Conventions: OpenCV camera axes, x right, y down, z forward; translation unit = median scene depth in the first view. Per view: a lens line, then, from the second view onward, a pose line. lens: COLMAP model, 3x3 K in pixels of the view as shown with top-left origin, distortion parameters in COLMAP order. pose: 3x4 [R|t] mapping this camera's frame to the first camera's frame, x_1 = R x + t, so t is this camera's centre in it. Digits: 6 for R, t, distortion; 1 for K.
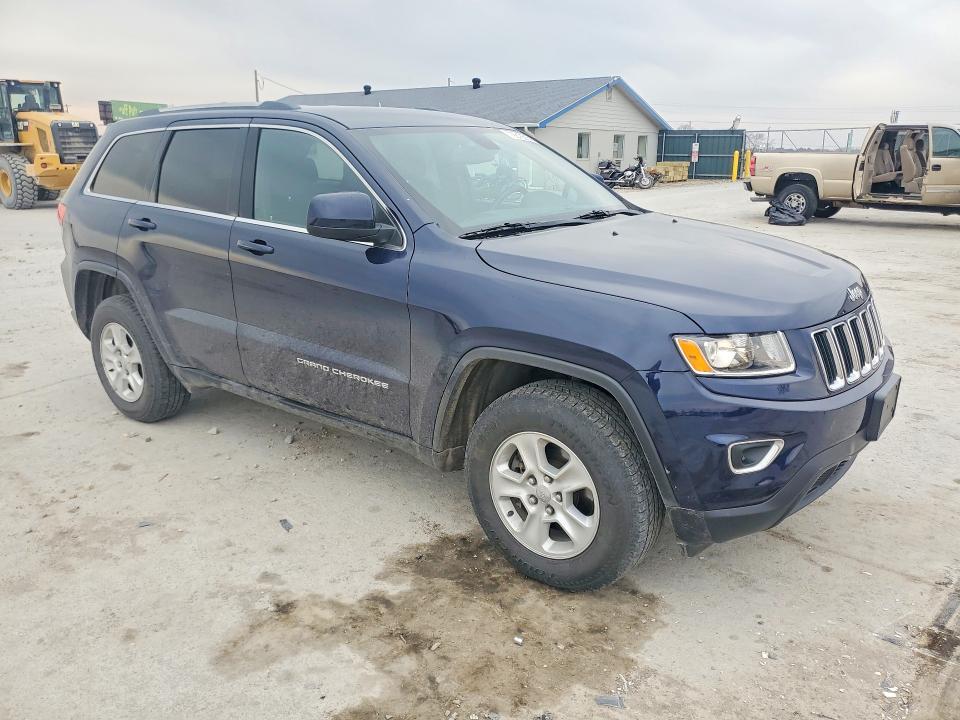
lens RADIAL K [[722.3, 0, 480.0], [0, 722.3, 360.0], [0, 0, 1]] dist [0.005570, -0.000532]
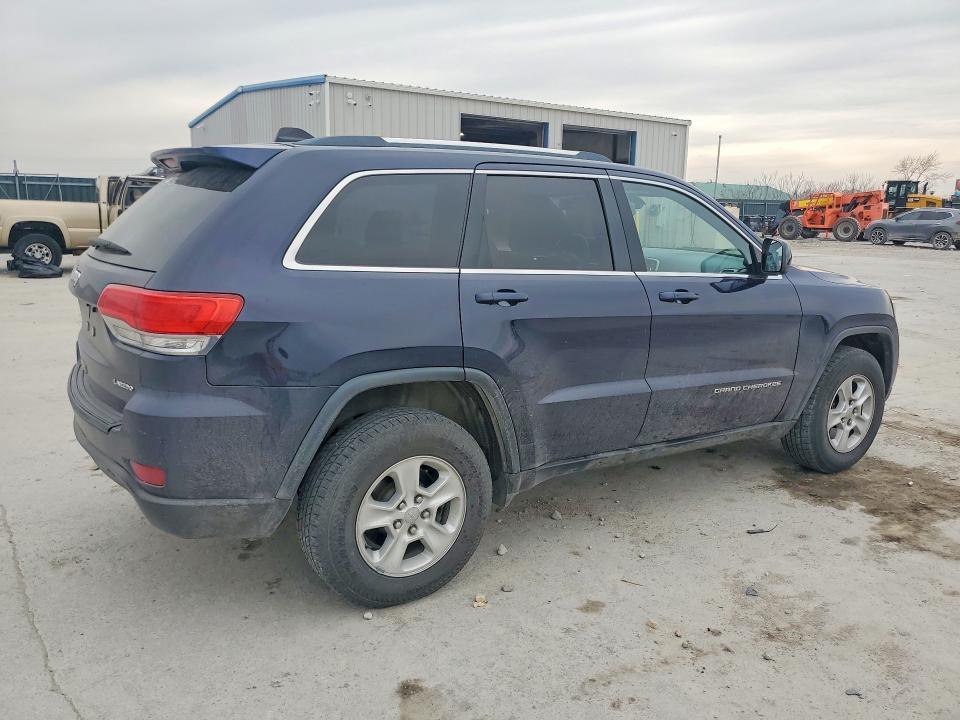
lens RADIAL K [[722.3, 0, 480.0], [0, 722.3, 360.0], [0, 0, 1]] dist [0.005570, -0.000532]
pose [[0.366253, -0.187301, 0.911470, -1.348841], [0.243507, 0.964690, 0.100390, -0.238972], [-0.898089, 0.185182, 0.398929, 0.851594]]
